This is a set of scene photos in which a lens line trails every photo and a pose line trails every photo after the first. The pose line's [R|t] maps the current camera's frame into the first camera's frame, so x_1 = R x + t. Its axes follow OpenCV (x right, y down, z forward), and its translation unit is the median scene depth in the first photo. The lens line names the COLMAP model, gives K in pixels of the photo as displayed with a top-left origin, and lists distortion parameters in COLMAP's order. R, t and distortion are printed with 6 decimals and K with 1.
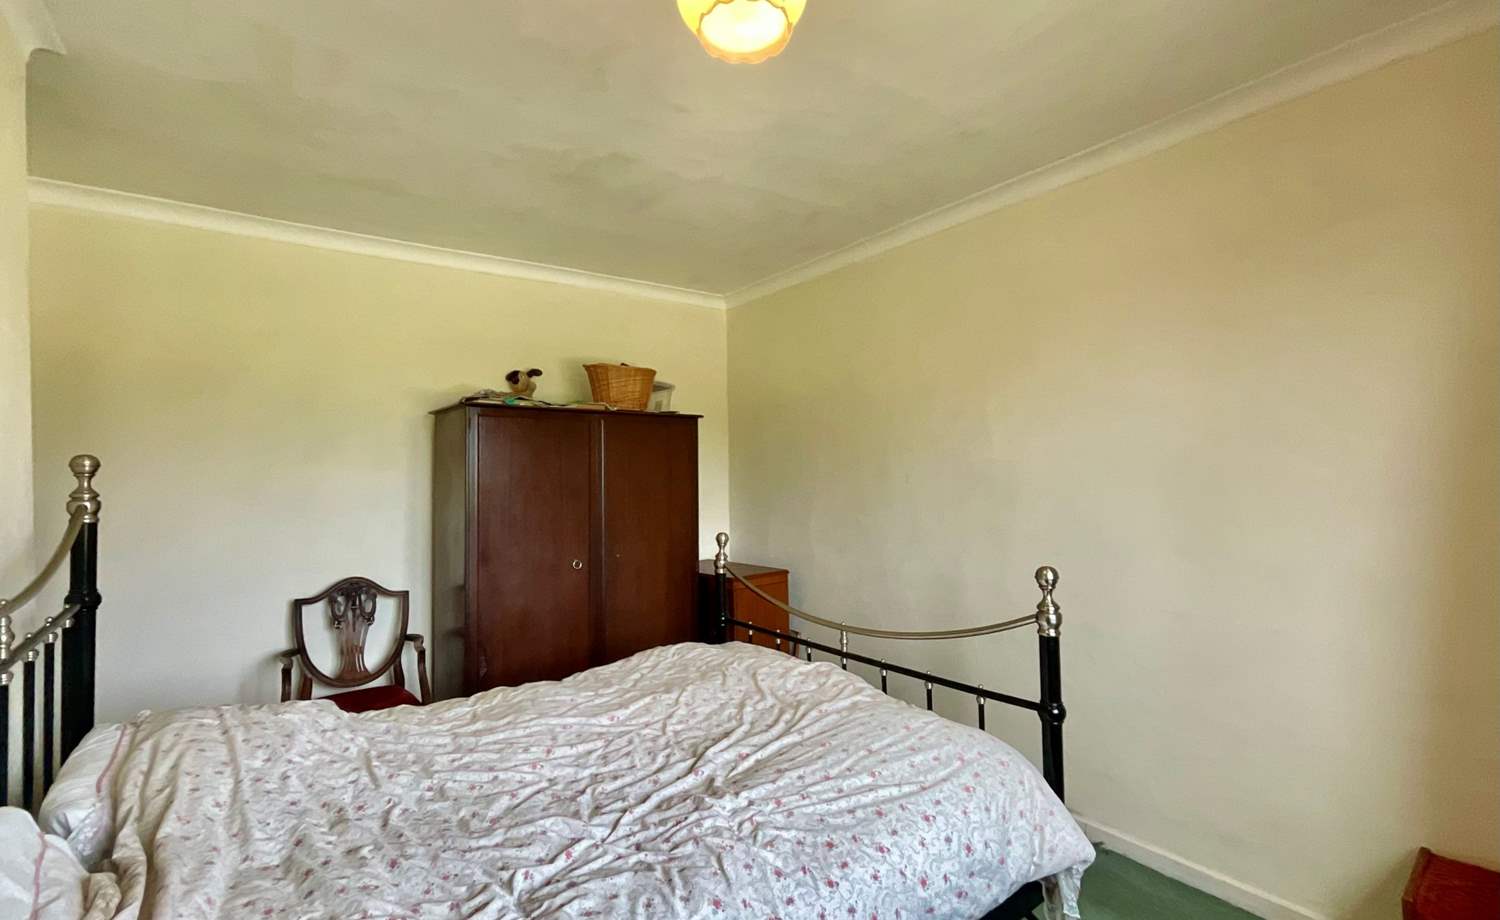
lens RADIAL K [[661.9, 0, 767.5], [0, 661.9, 461.5], [0, 0, 1]] dist [-0.000007, 0.000001]
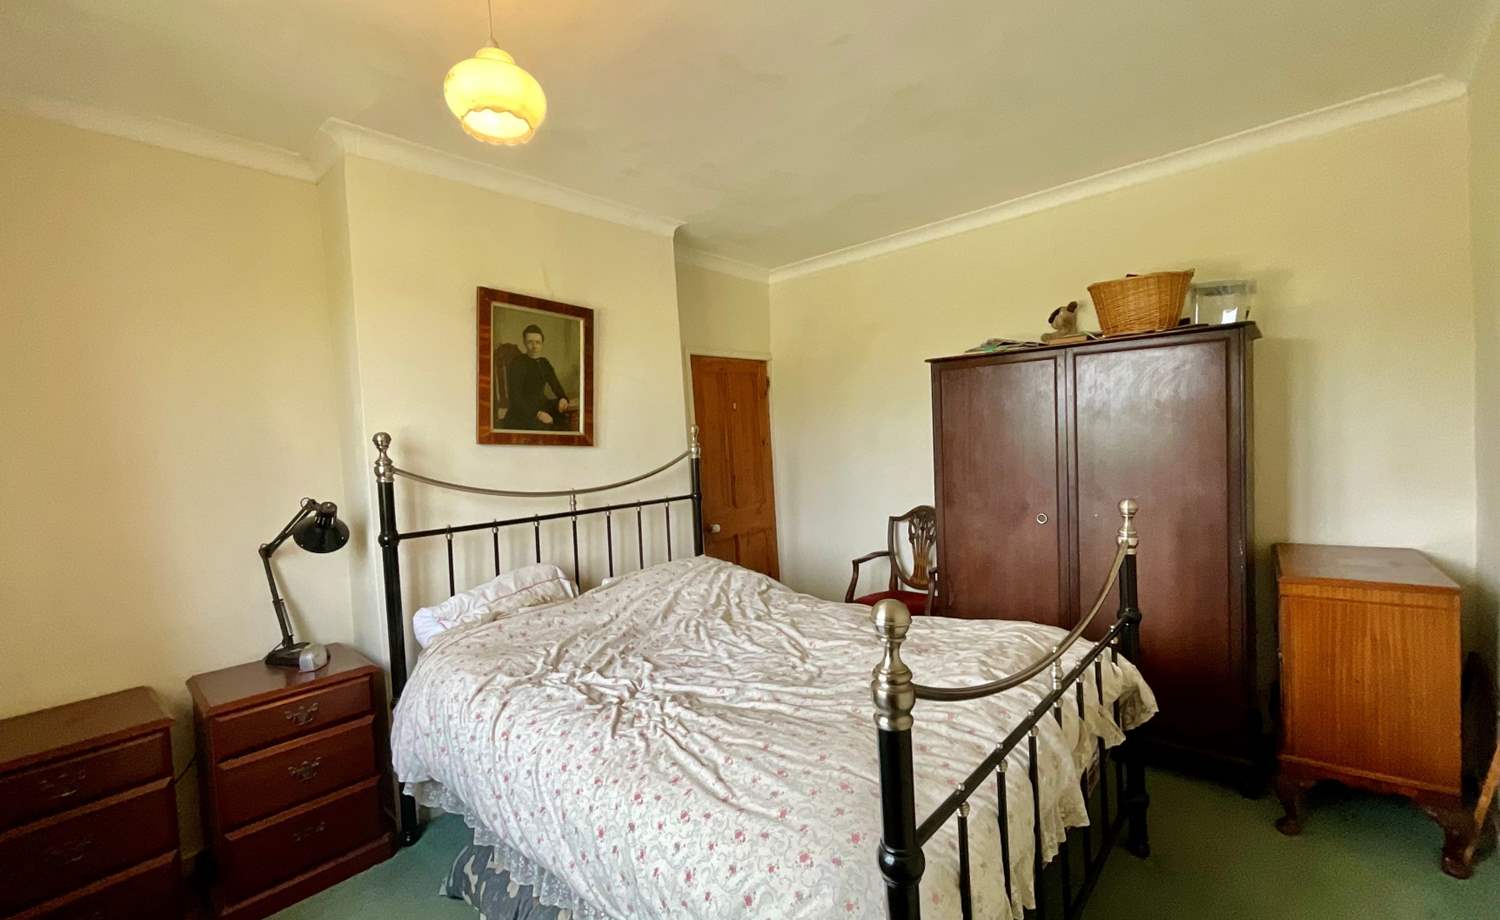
lens RADIAL K [[661.9, 0, 767.5], [0, 661.9, 461.5], [0, 0, 1]] dist [-0.000007, 0.000001]
pose [[0.173856, 0.042484, -0.983854, 1.056002], [0.060590, 0.996715, 0.053746, 0.008622], [0.982905, -0.068956, 0.170711, 0.916610]]
